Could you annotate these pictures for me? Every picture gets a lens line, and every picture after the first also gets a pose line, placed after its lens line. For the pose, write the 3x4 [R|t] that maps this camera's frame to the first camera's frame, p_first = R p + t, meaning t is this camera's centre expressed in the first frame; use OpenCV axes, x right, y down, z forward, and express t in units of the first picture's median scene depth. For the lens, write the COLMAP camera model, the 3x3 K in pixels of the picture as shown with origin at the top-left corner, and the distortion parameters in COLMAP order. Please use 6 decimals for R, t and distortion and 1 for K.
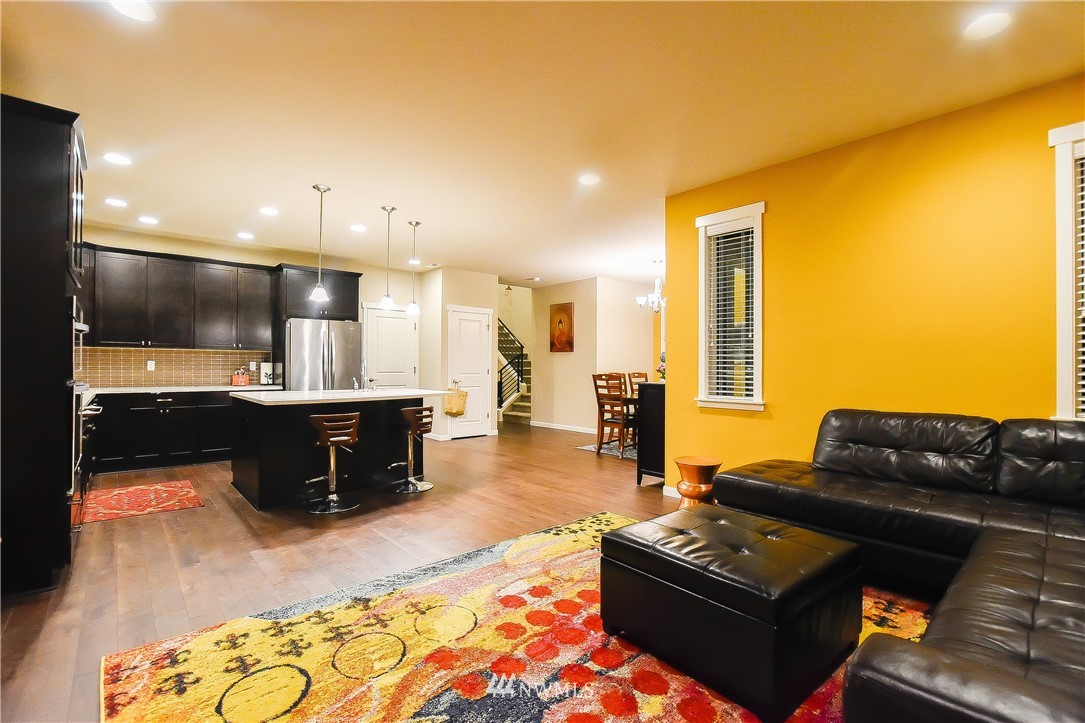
lens RADIAL K [[485.8, 0, 538.8], [0, 485.8, 364.5], [0, 0, 1]] dist [-0.015542, 0.000176]
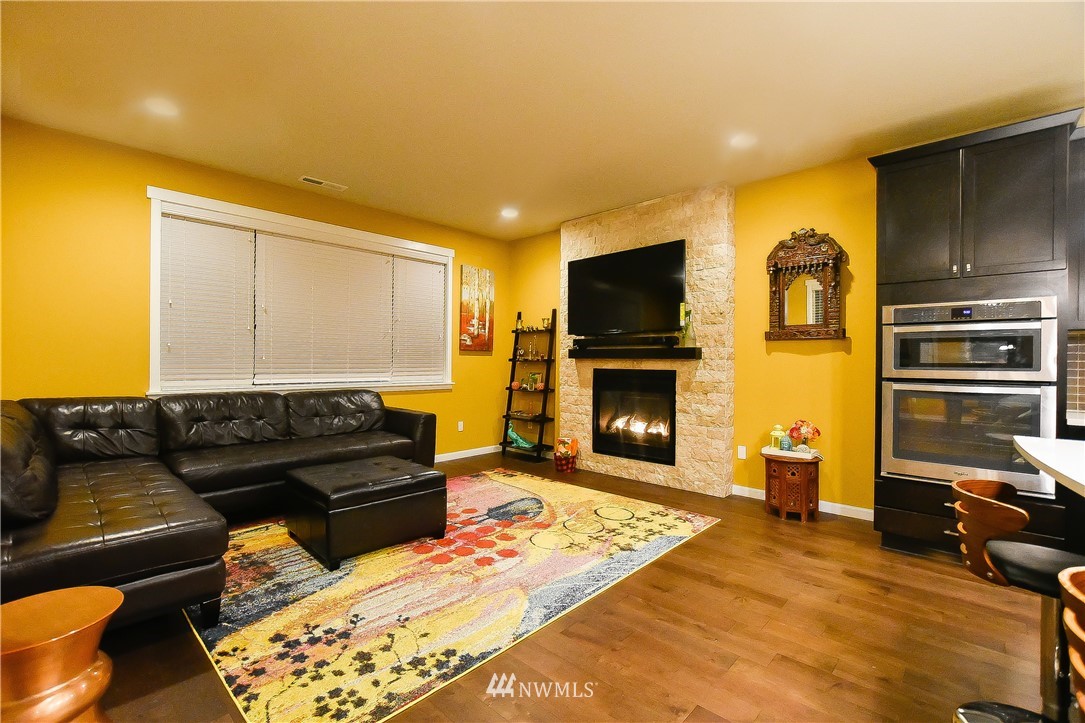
lens RADIAL K [[478.0, 0, 537.0], [0, 478.0, 362.8], [0, 0, 1]] dist [-0.018205, 0.000399]
pose [[-0.996574, -0.009670, -0.082143, -0.012151], [-0.009529, 0.999952, -0.002115, 0.002576], [0.082159, -0.001325, -0.996618, 1.118236]]
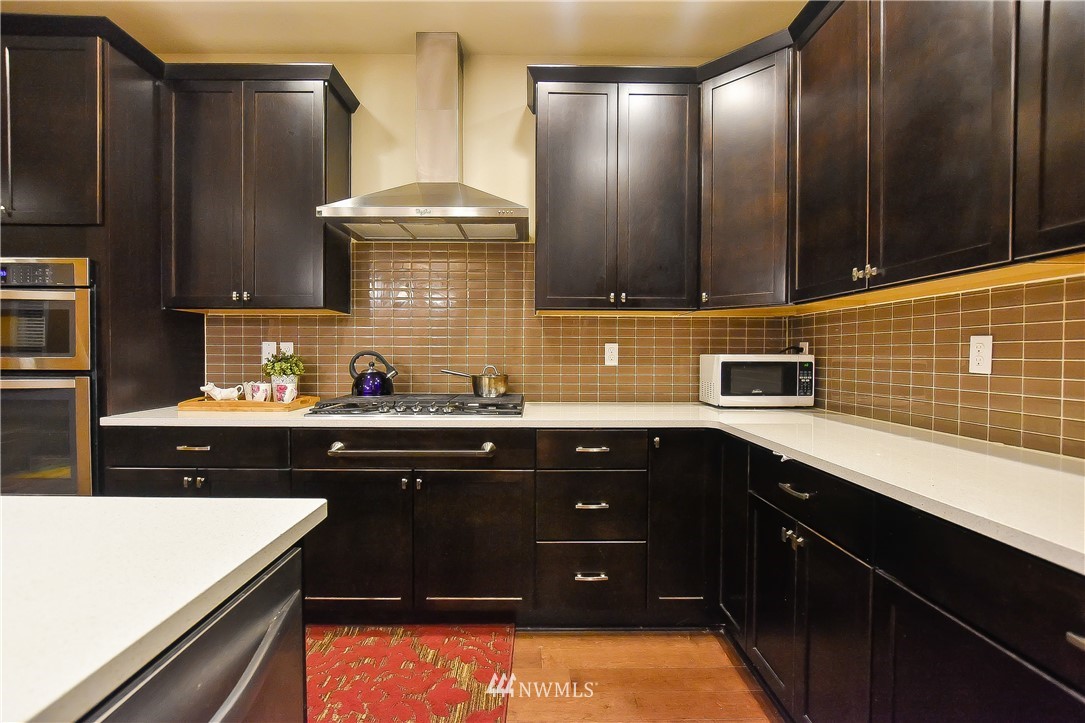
lens RADIAL K [[478.0, 0, 537.0], [0, 478.0, 362.8], [0, 0, 1]] dist [-0.018205, 0.000399]
pose [[-0.648243, 0.005612, -0.761413, -0.564652], [-0.002615, 0.999951, 0.009597, 0.005726], [0.761429, 0.008213, -0.648196, 1.195976]]
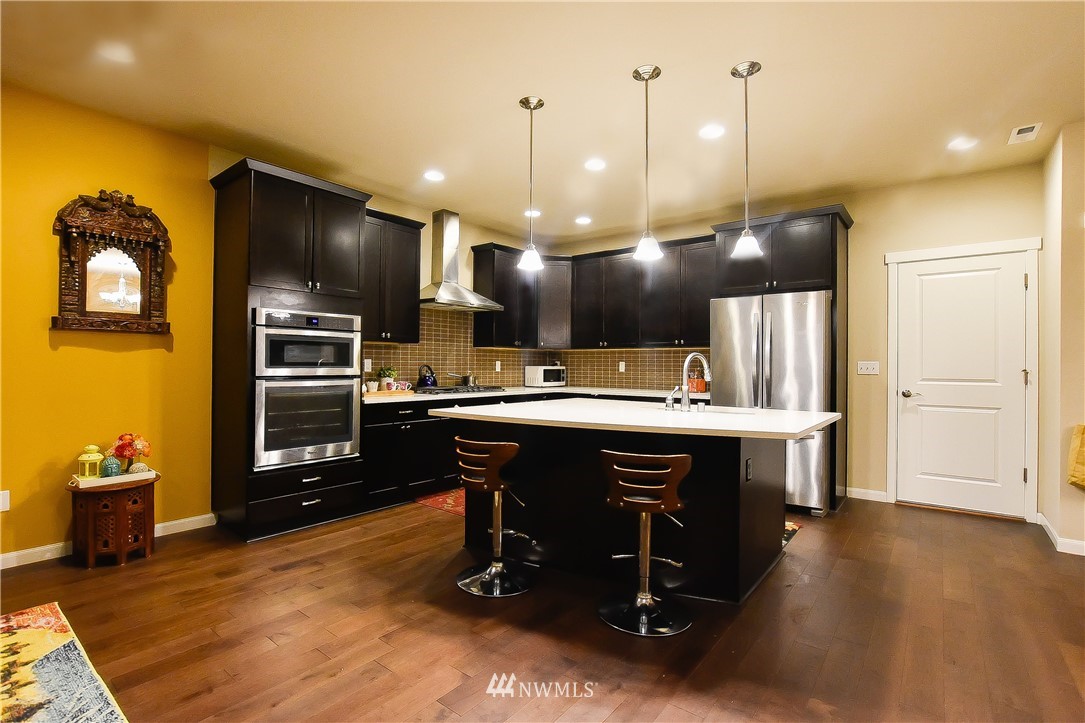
lens RADIAL K [[505.6, 0, 534.7], [0, 505.6, 363.6], [0, 0, 1]] dist [-0.032969, 0.011080]
pose [[0.168313, -0.007330, -0.985706, 0.217131], [-0.000072, 0.999972, -0.007448, 0.004233], [0.985734, 0.001325, 0.168308, 0.793546]]
